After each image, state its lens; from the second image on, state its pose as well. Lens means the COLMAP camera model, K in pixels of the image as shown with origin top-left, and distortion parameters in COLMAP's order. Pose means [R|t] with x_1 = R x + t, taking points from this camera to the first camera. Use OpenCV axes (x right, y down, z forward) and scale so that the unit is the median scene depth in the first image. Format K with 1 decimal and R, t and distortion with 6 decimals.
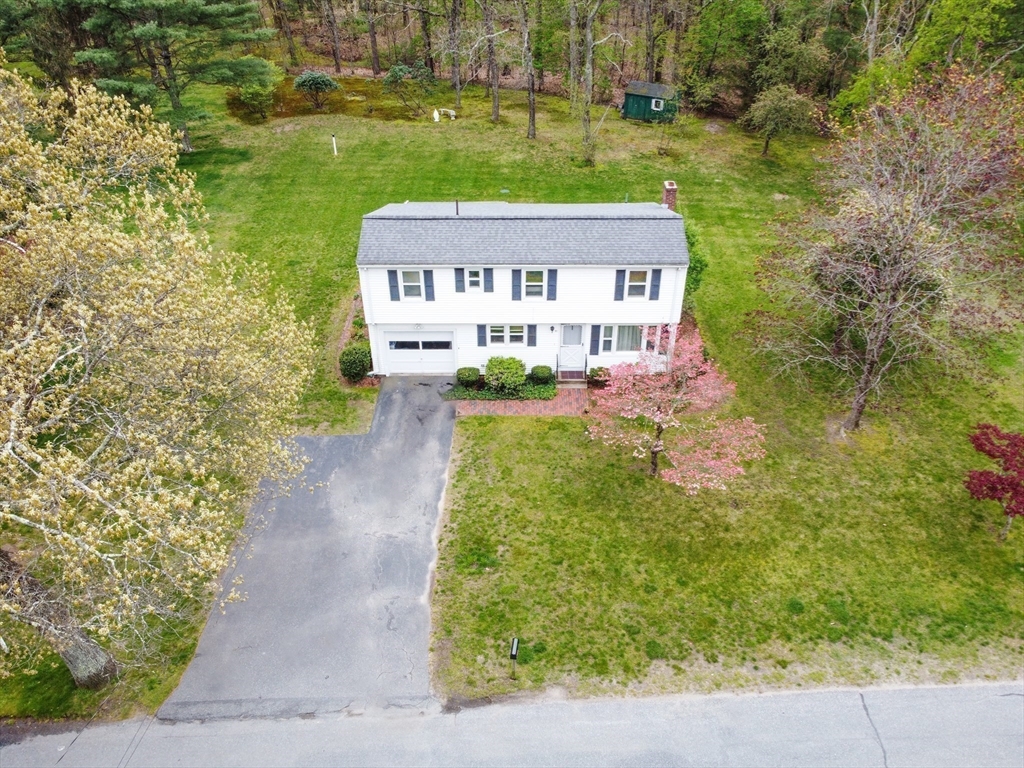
lens RADIAL K [[813.3, 0, 512.8], [0, 813.3, 383.8], [0, 0, 1]] dist [0.006854, -0.001360]
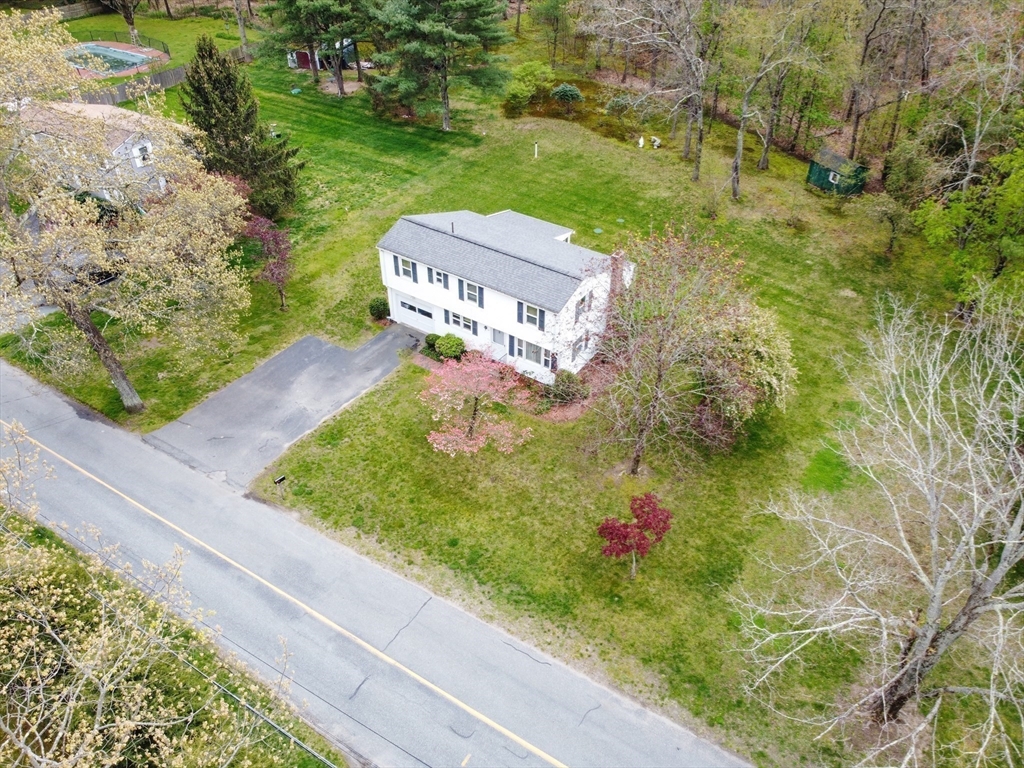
lens RADIAL K [[813.3, 0, 512.6], [0, 813.3, 384.3], [0, 0, 1]] dist [0.006854, -0.001360]
pose [[0.824320, 0.353727, -0.442010, 0.775179], [-0.329999, 0.934632, 0.132531, -0.185487], [0.459996, 0.036615, 0.887165, -0.236968]]
